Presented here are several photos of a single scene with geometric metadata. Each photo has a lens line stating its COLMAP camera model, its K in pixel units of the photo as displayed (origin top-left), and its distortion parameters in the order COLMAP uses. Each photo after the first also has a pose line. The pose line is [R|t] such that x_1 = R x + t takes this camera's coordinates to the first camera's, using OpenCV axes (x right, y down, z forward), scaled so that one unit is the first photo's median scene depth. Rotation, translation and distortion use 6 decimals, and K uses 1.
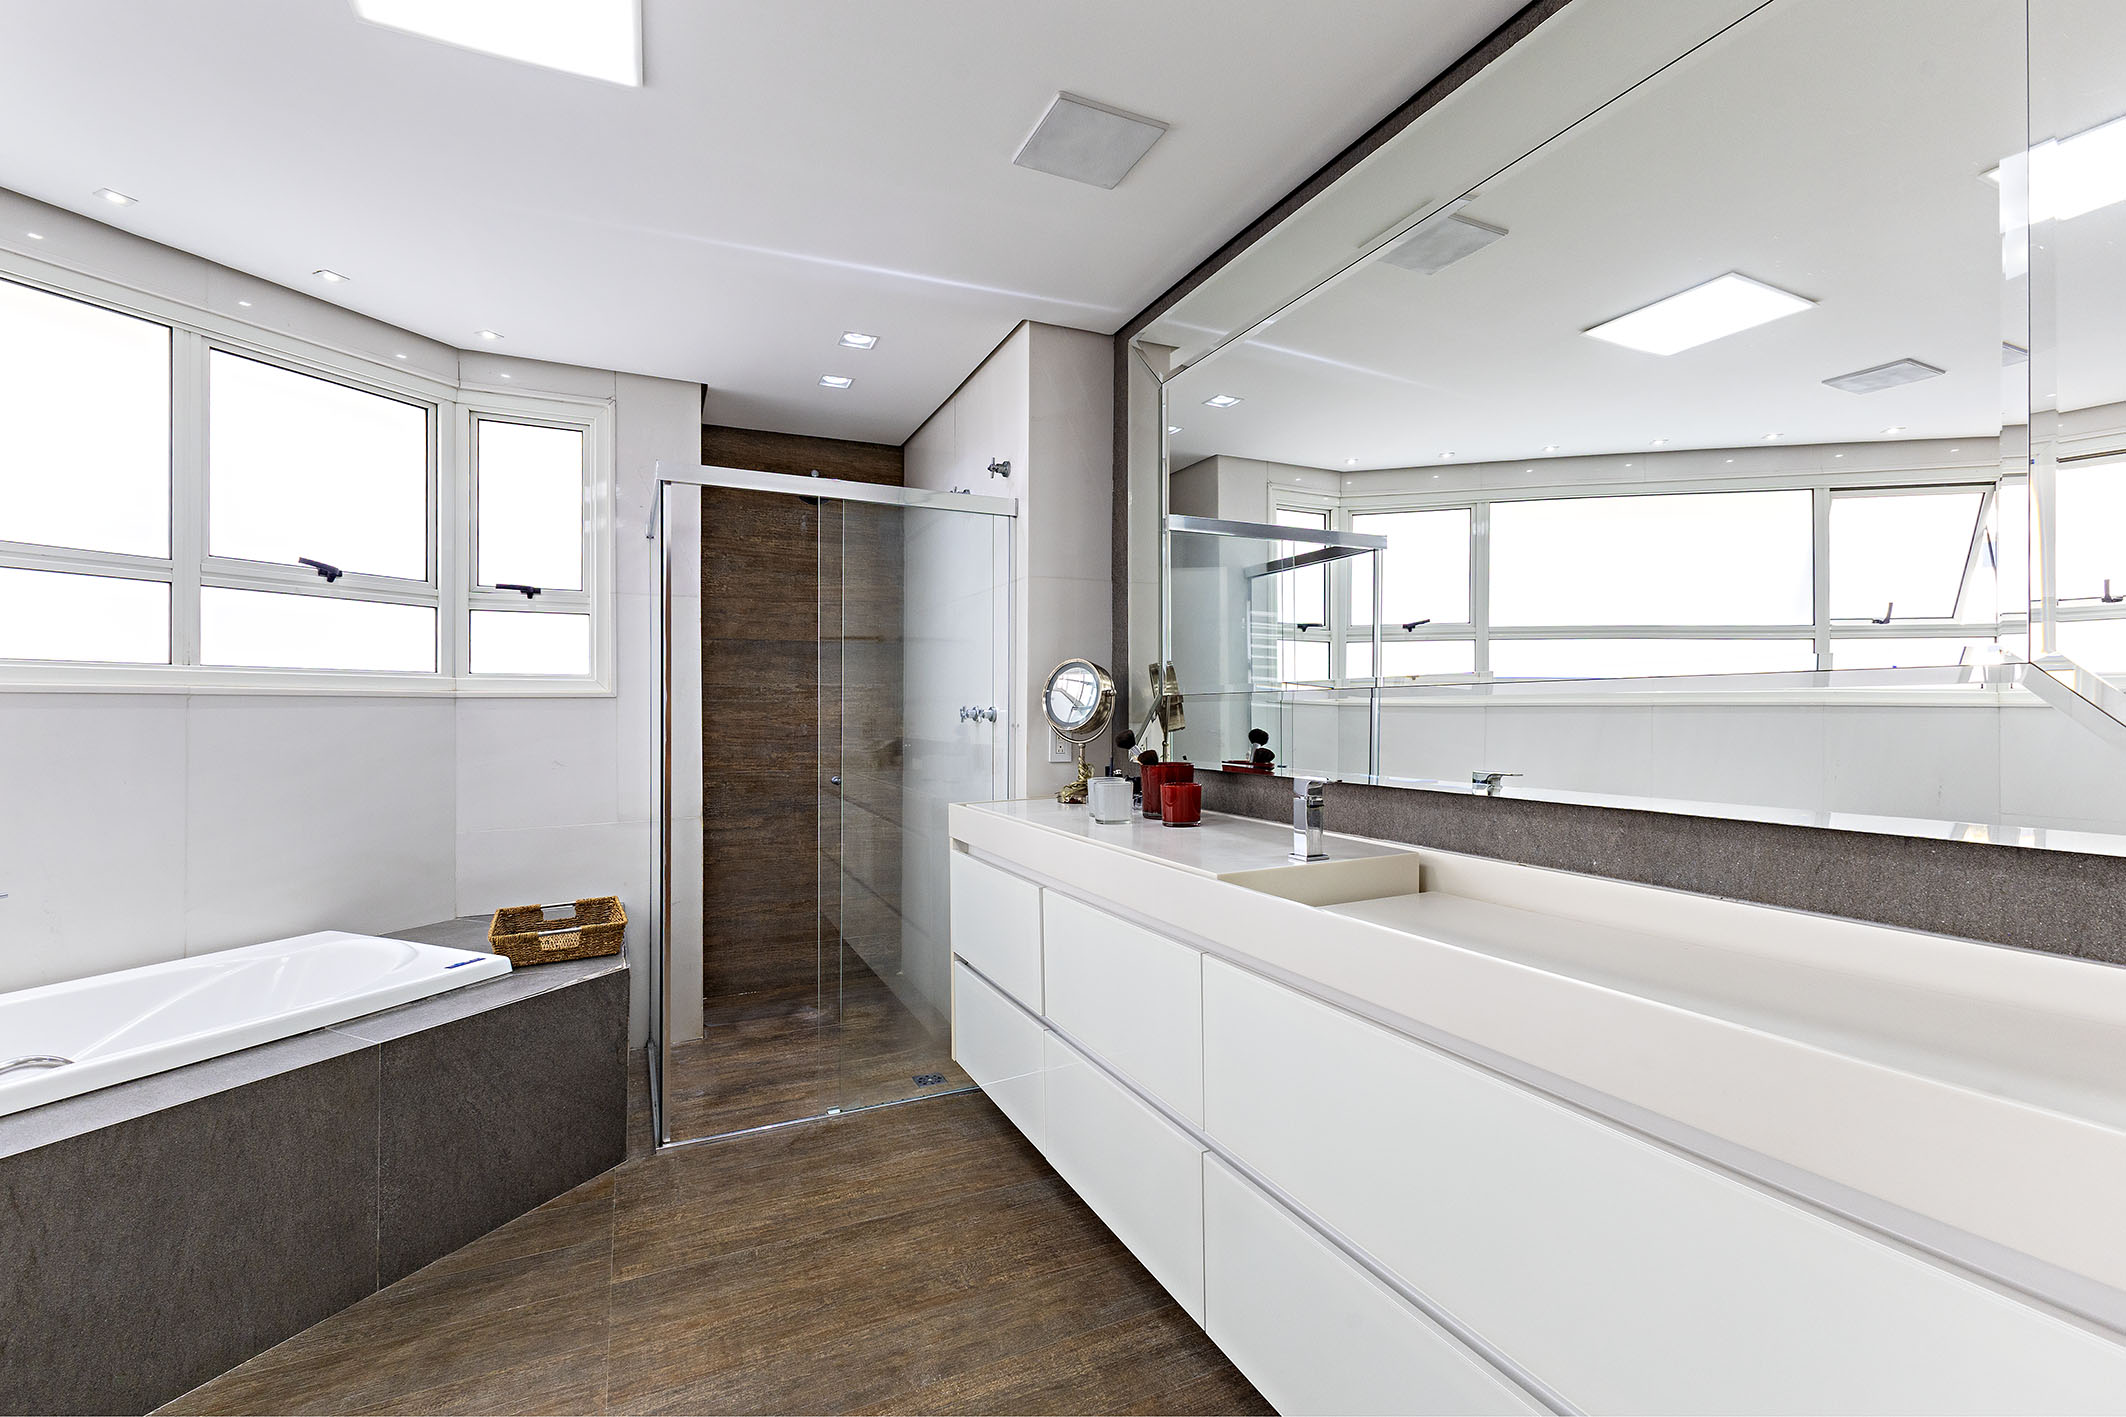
lens RADIAL K [[851.4, 0, 1059.2], [0, 851.4, 704.0], [0, 0, 1]] dist [0.012901, 0.000200]
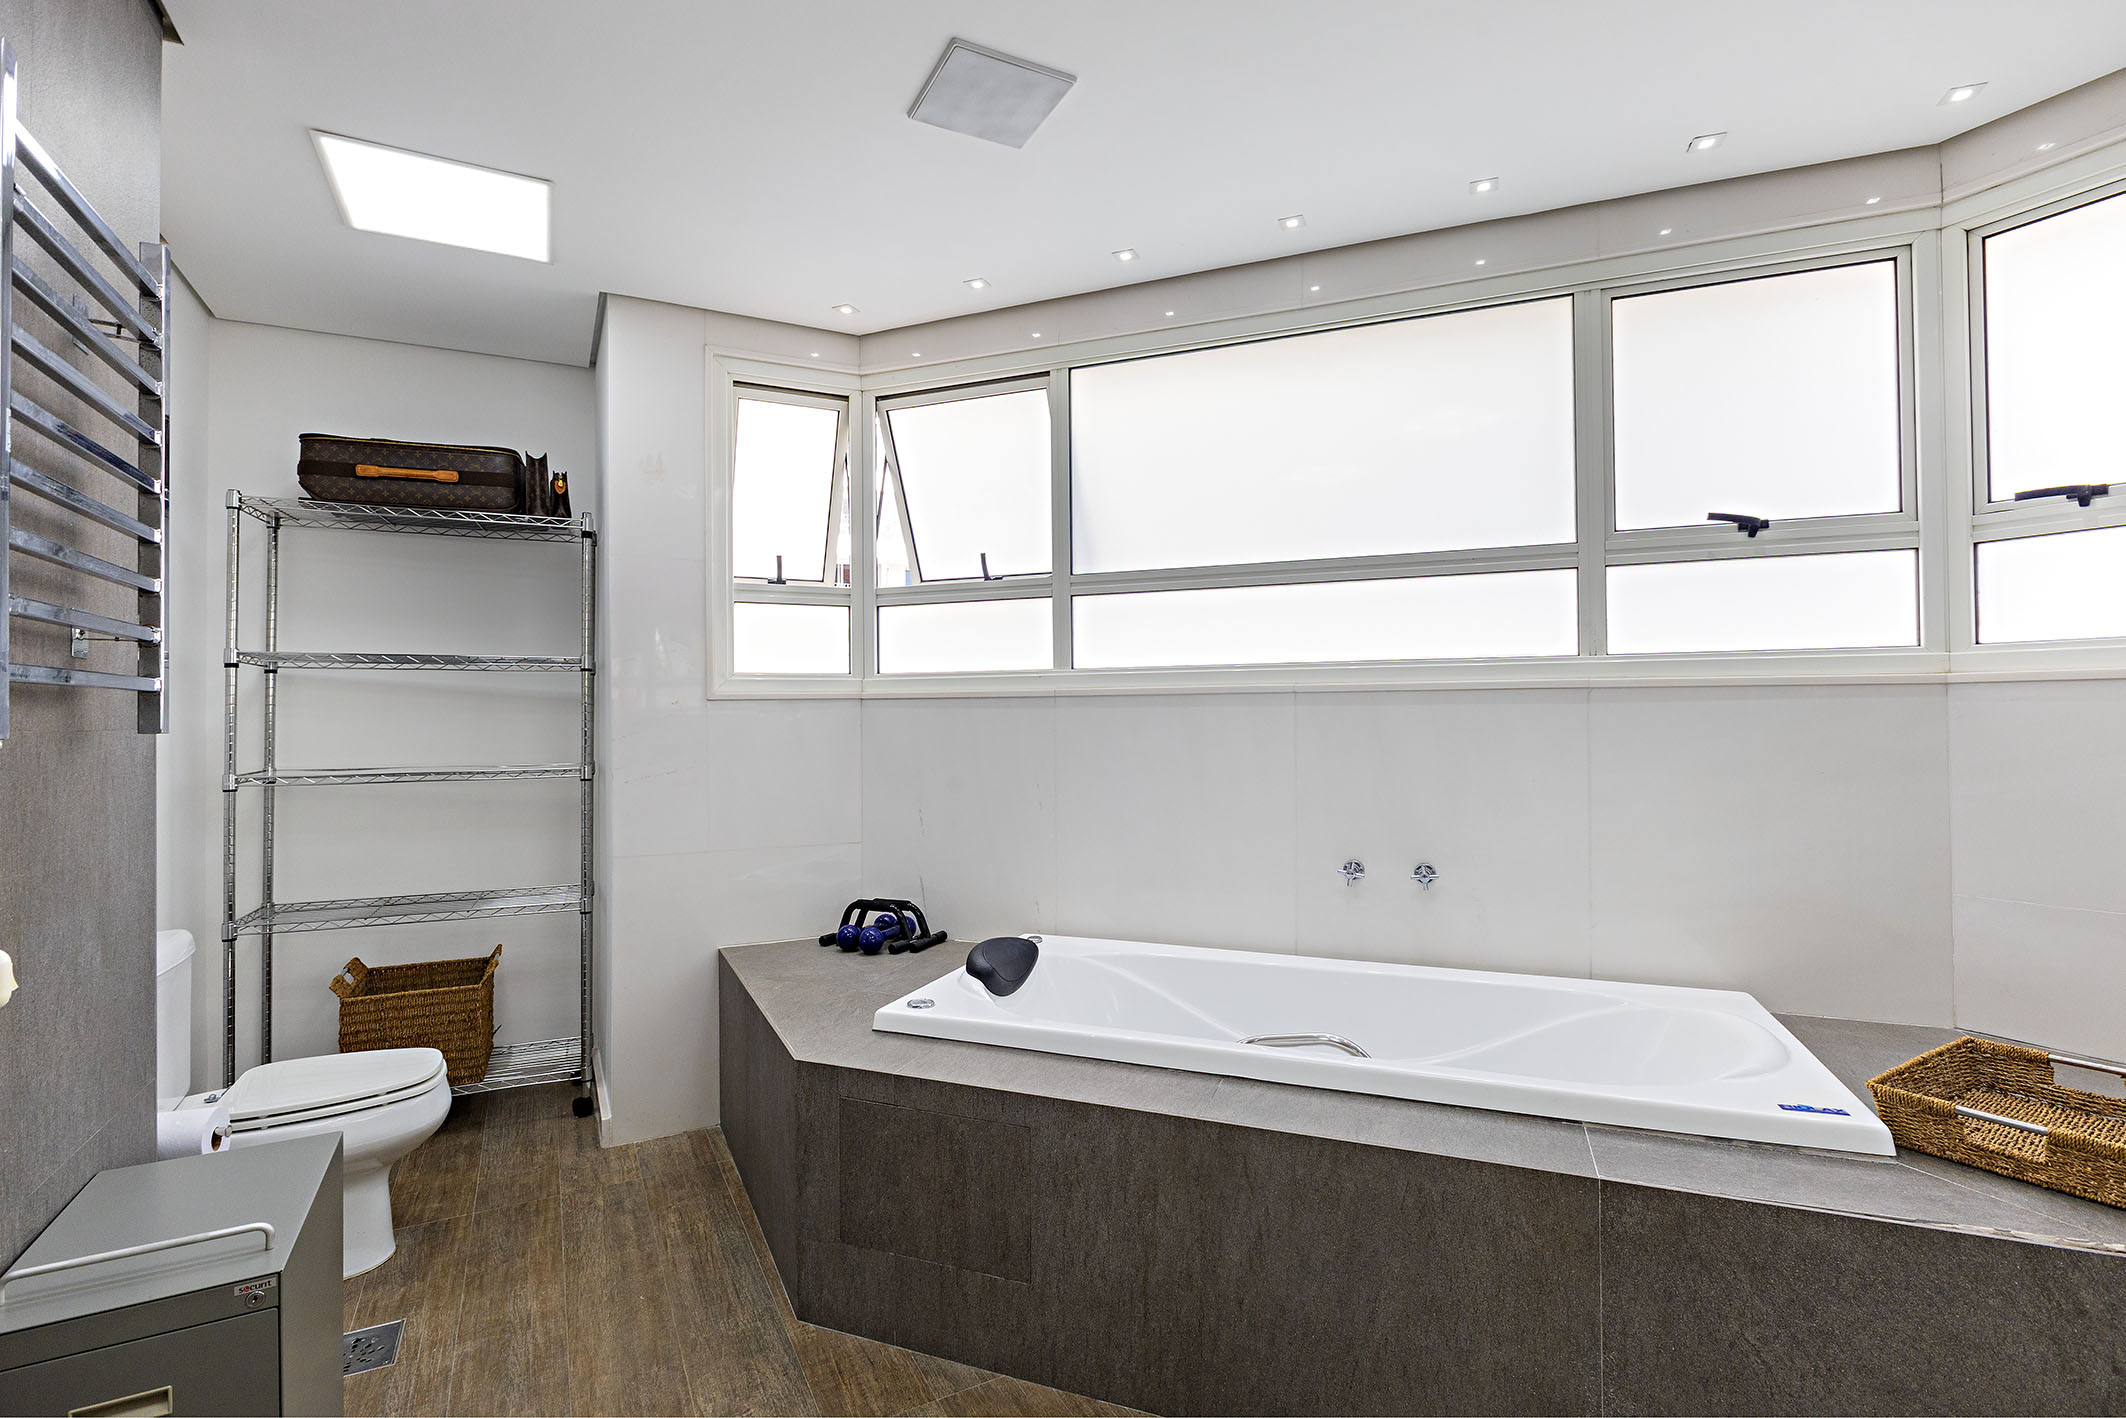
lens RADIAL K [[1006.1, 0, 1071.4], [0, 1006.1, 681.2], [0, 0, 1]] dist [0.006293, -0.002482]
pose [[0.054093, -0.020656, -0.998322, 0.021409], [0.015678, 0.999680, -0.019834, -0.005675], [0.998413, -0.014579, 0.054399, 0.396206]]
